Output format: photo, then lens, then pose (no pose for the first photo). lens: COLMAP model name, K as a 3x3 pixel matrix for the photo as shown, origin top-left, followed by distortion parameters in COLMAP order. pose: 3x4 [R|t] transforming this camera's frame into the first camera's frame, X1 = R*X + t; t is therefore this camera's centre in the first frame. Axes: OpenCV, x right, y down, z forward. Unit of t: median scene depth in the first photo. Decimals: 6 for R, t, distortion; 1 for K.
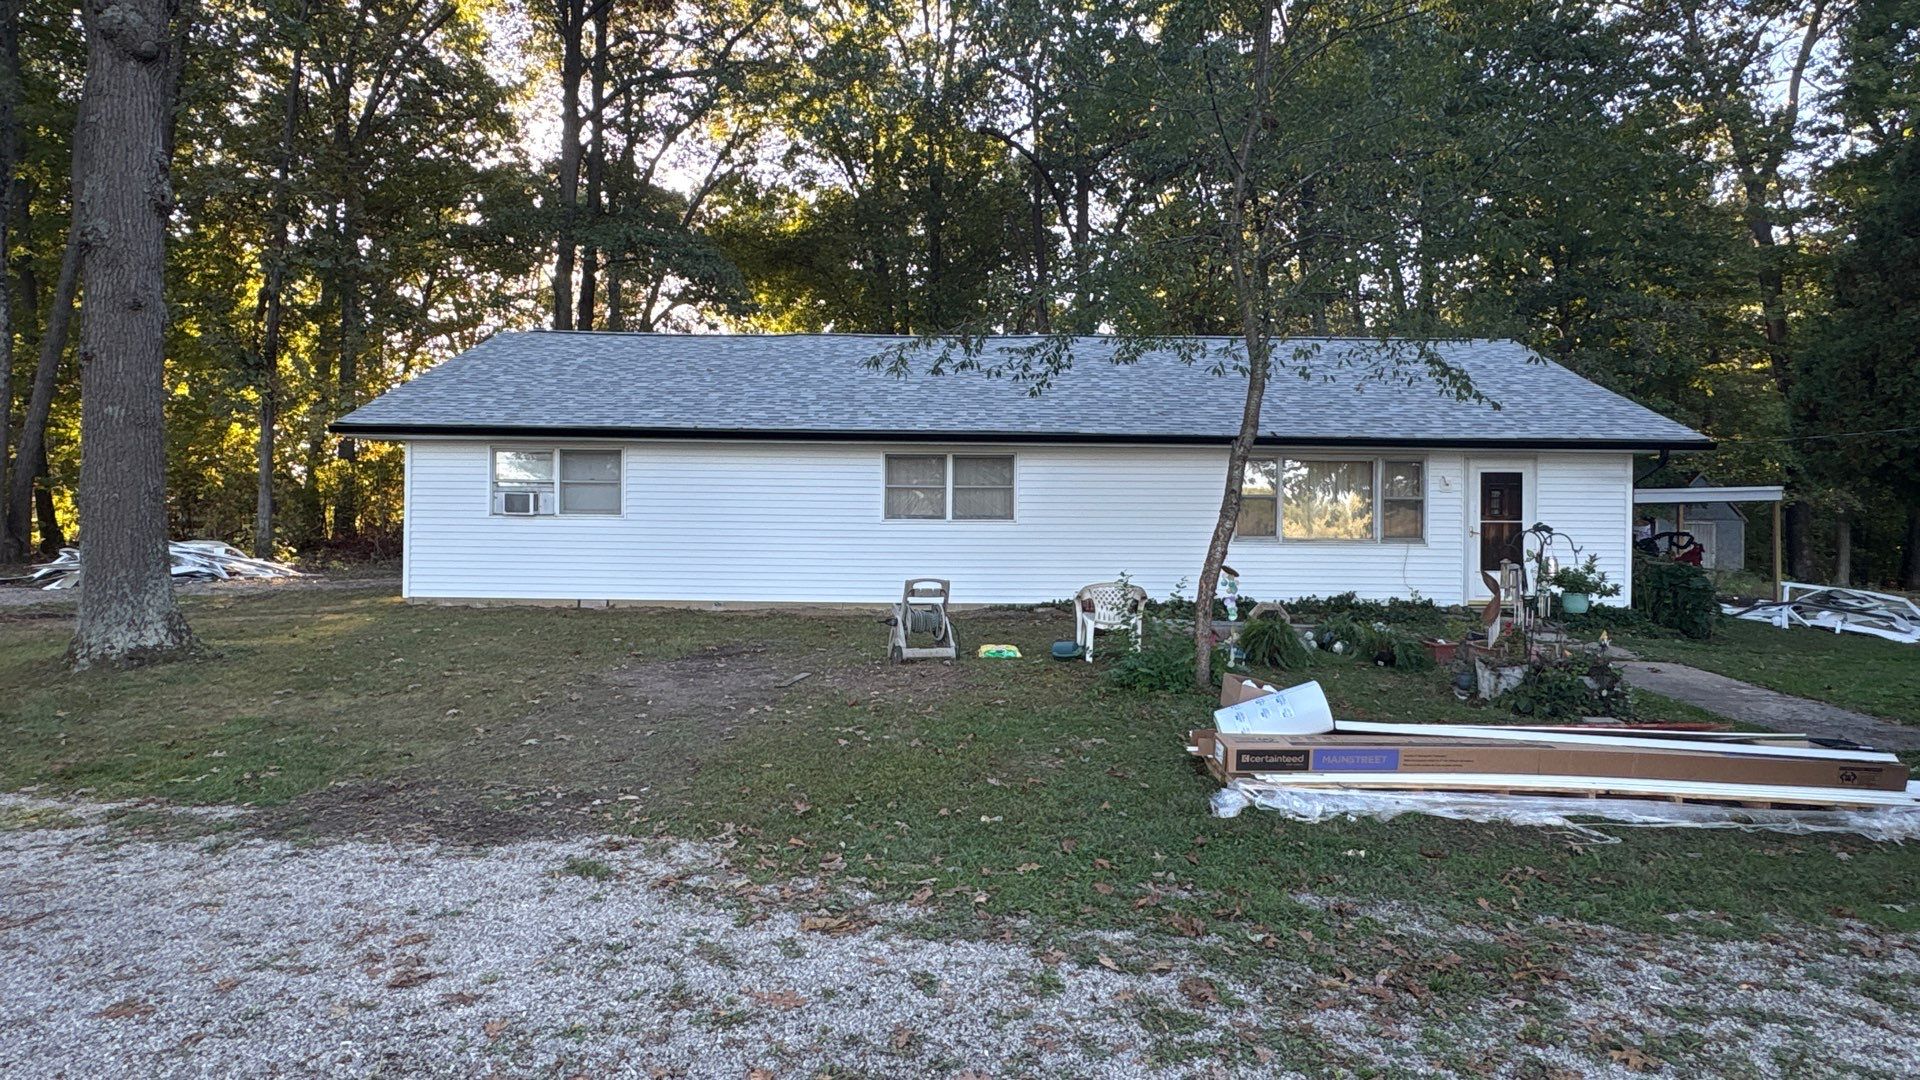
lens RADIAL K [[1024.8, 0, 960.0], [0, 1024.8, 540.0], [0, 0, 1]] dist [-0.001878, -0.000244]
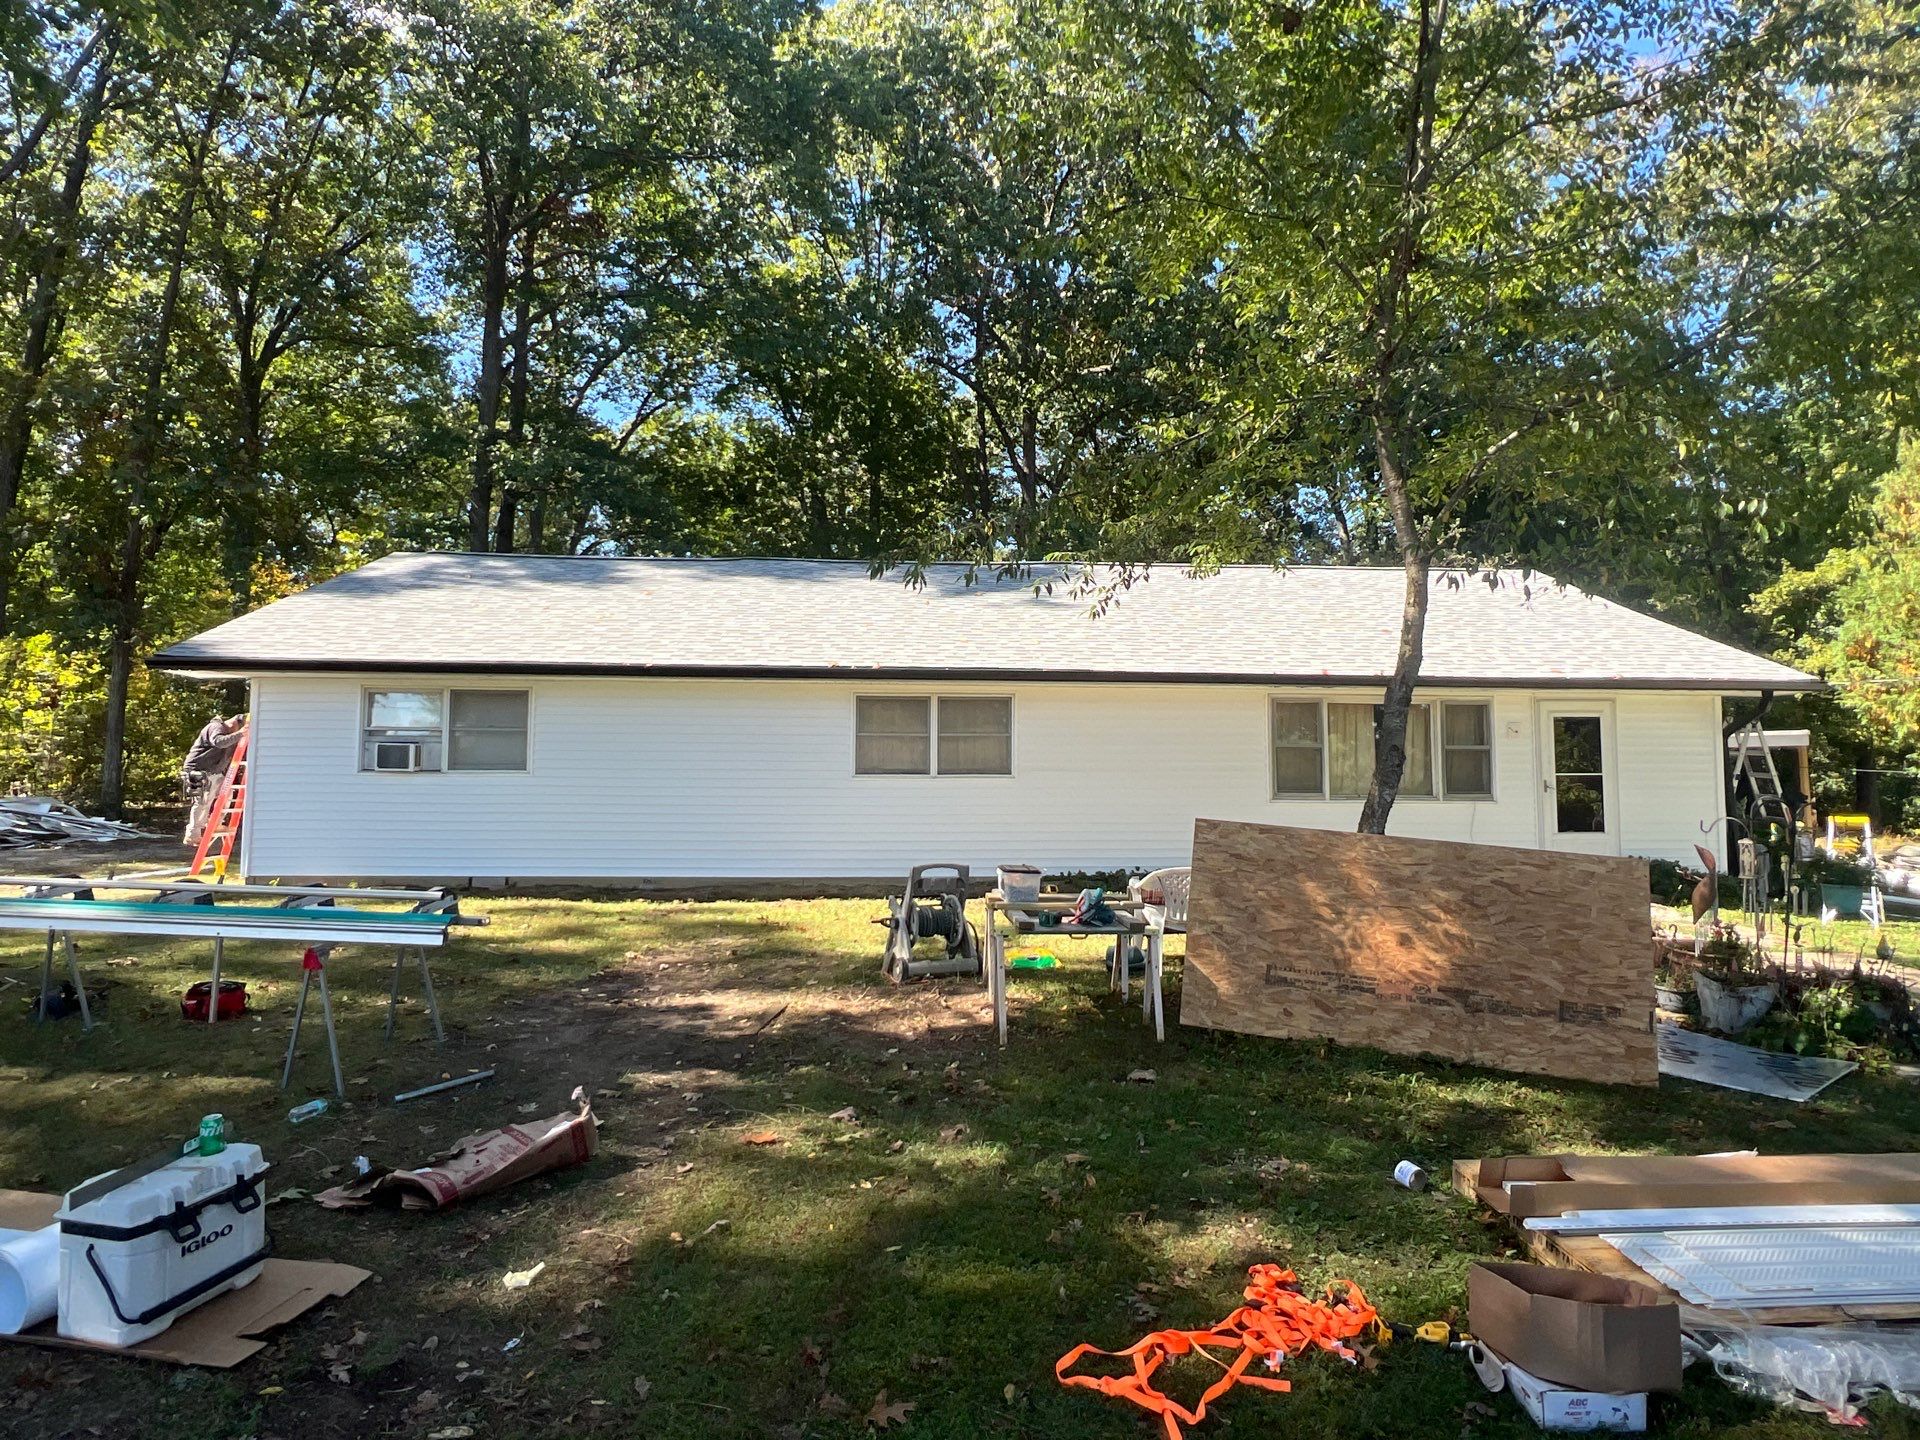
lens RADIAL K [[1025.8, 0, 960.0], [0, 1025.8, 720.0], [0, 0, 1]] dist [0.000624, 0.000220]
pose [[0.997817, -0.001035, 0.066035, -0.042108], [0.005048, 0.998147, -0.060634, -0.013164], [-0.065850, 0.060835, 0.995973, 0.167059]]
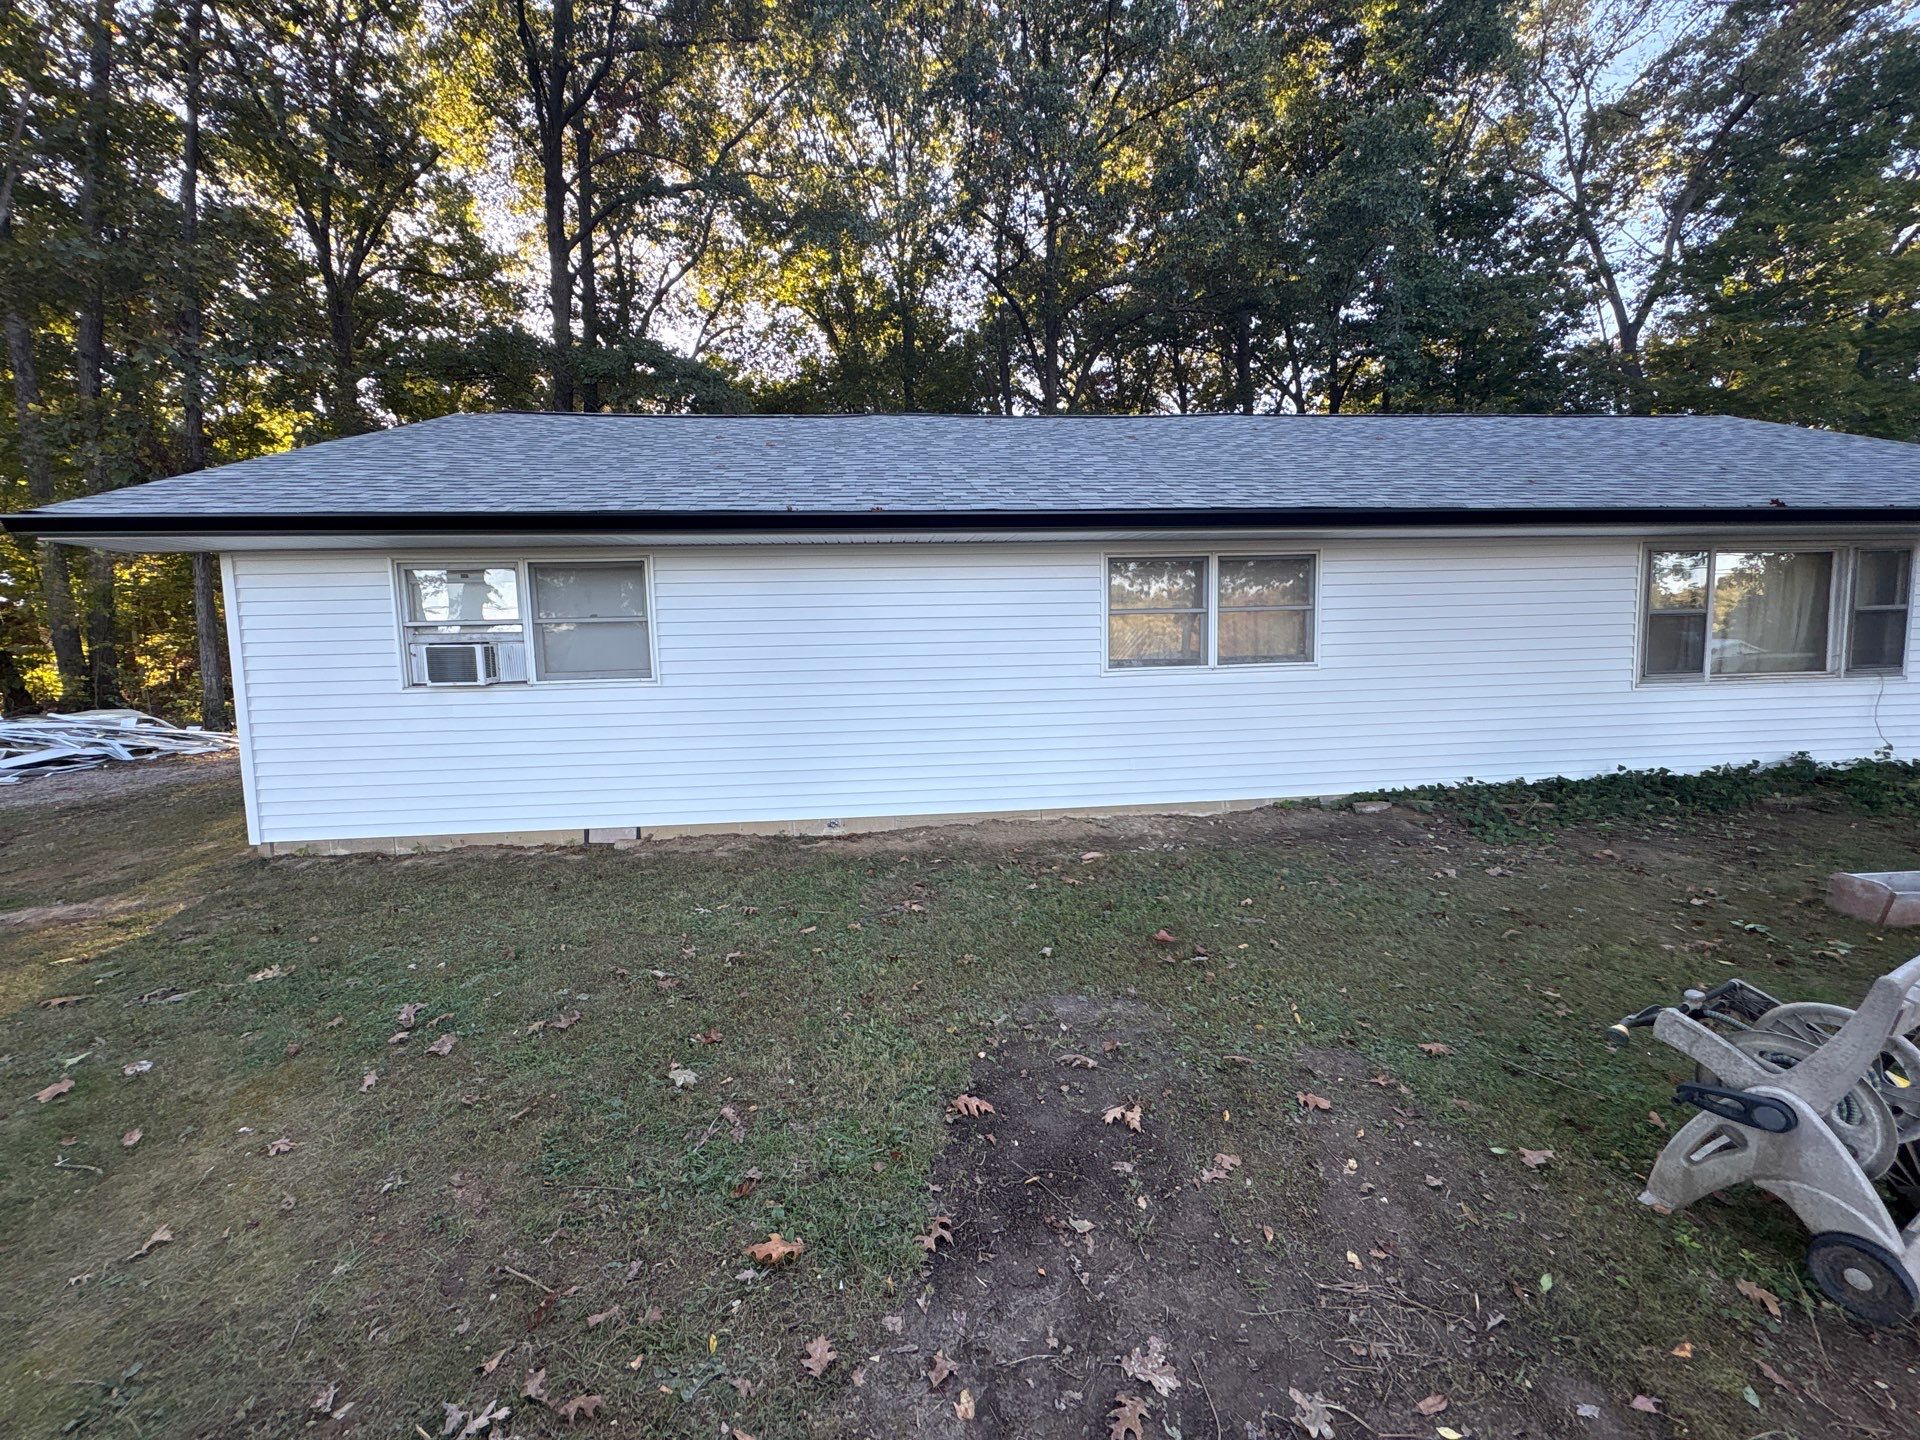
lens RADIAL K [[746.5, 0, 960.0], [0, 746.5, 720.0], [0, 0, 1]] dist [-0.000560, 0.000014]
pose [[0.995712, -0.041882, 0.082480, -0.195683], [0.034493, 0.995429, 0.089061, -0.032008], [-0.085833, -0.085834, 0.992605, 0.573306]]
